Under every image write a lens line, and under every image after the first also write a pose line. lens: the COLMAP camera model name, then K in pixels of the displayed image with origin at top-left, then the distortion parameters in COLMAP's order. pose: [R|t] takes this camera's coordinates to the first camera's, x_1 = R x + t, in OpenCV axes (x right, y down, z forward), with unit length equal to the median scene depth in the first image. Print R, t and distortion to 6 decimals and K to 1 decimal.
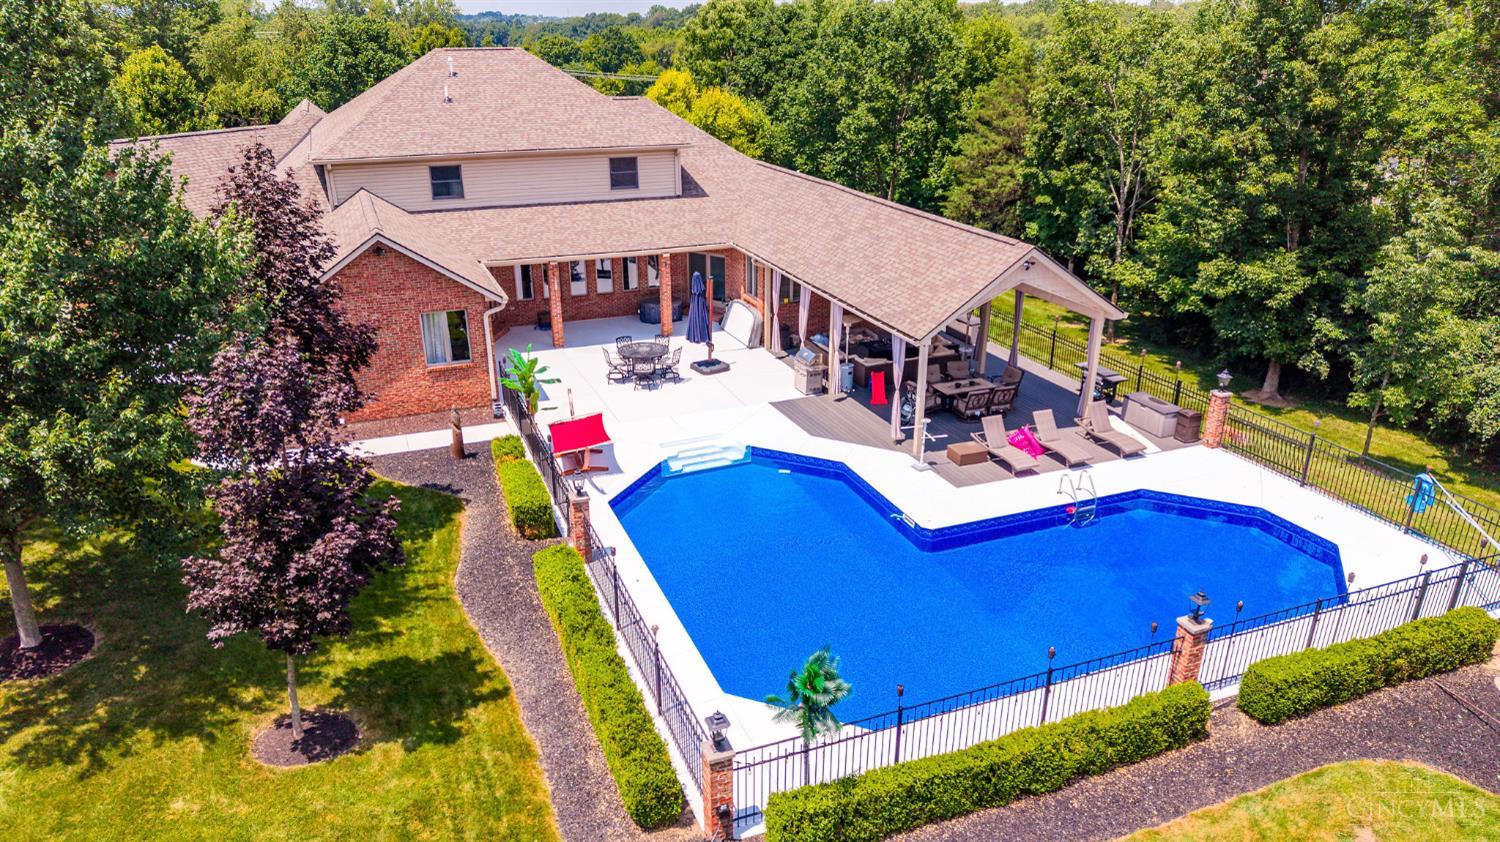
lens RADIAL K [[983.6, 0, 745.9], [0, 983.6, 417.2], [0, 0, 1]] dist [0.039191, -0.041081]
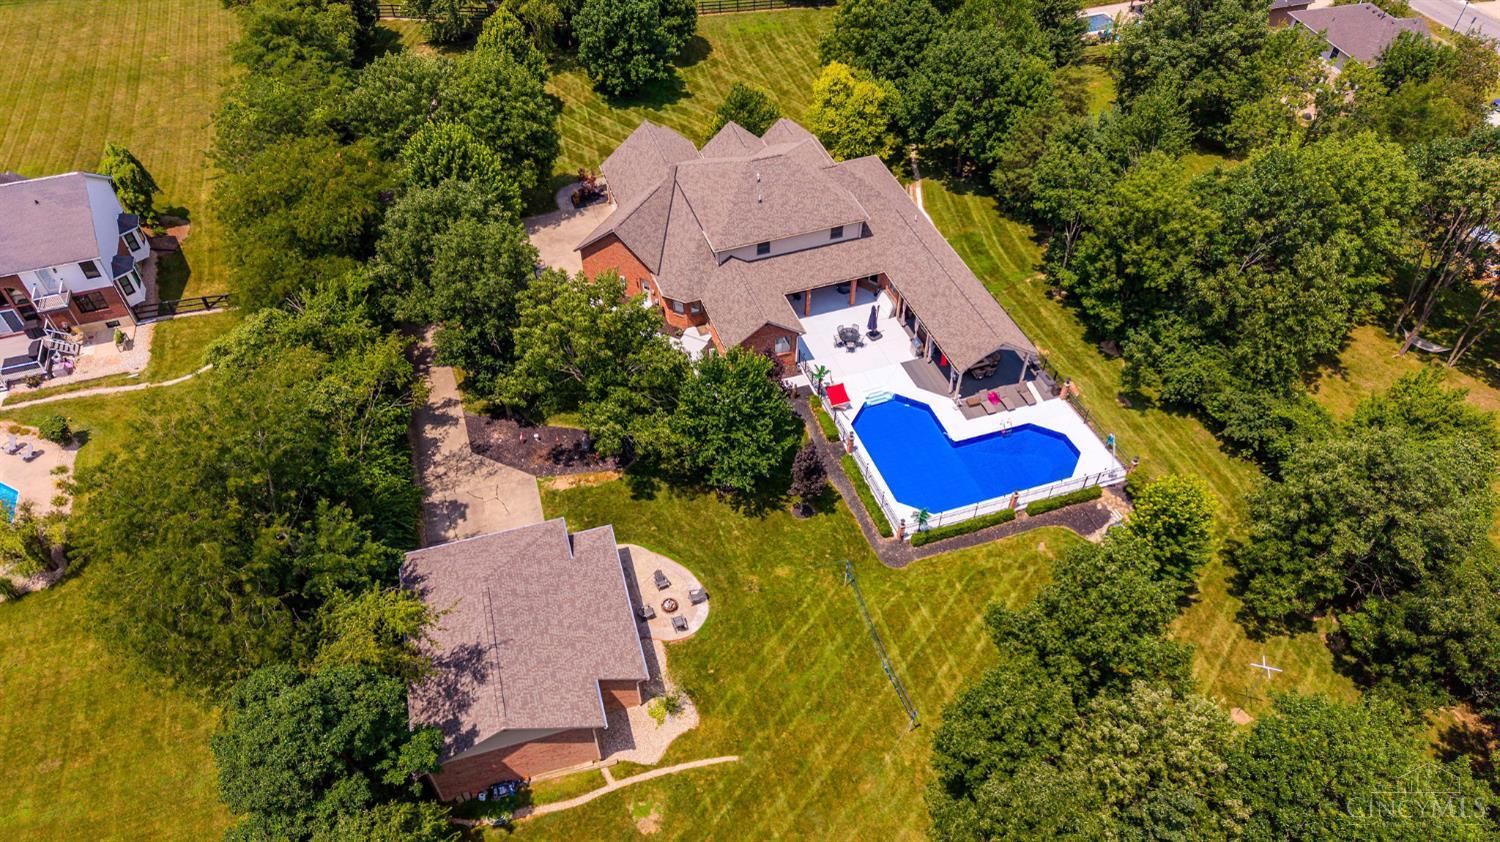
lens RADIAL K [[983.6, 0, 748.0], [0, 983.6, 427.9], [0, 0, 1]] dist [0.039191, -0.041081]
pose [[0.998819, 0.040067, -0.027494, -0.356758], [-0.025188, 0.910748, 0.412193, -1.095330], [0.041555, -0.411013, 0.910682, -1.713376]]
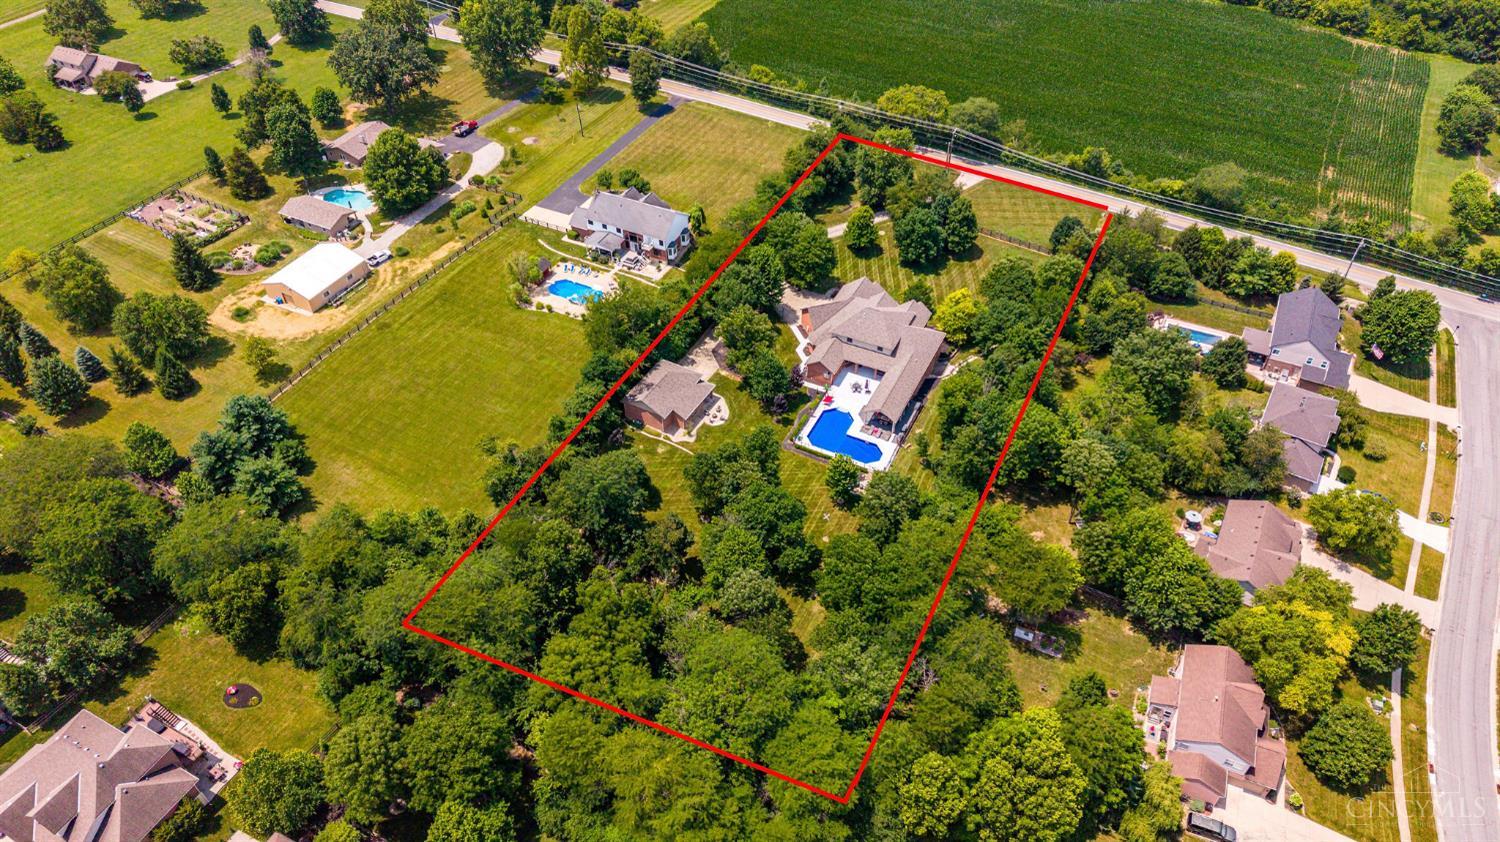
lens RADIAL K [[983.6, 0, 759.4], [0, 983.6, 427.7], [0, 0, 1]] dist [0.039191, -0.041081]
pose [[0.675085, 0.518377, -0.524925, 3.557316], [-0.281094, 0.838595, 0.466630, -3.179529], [0.682090, -0.167462, 0.711836, -4.765452]]
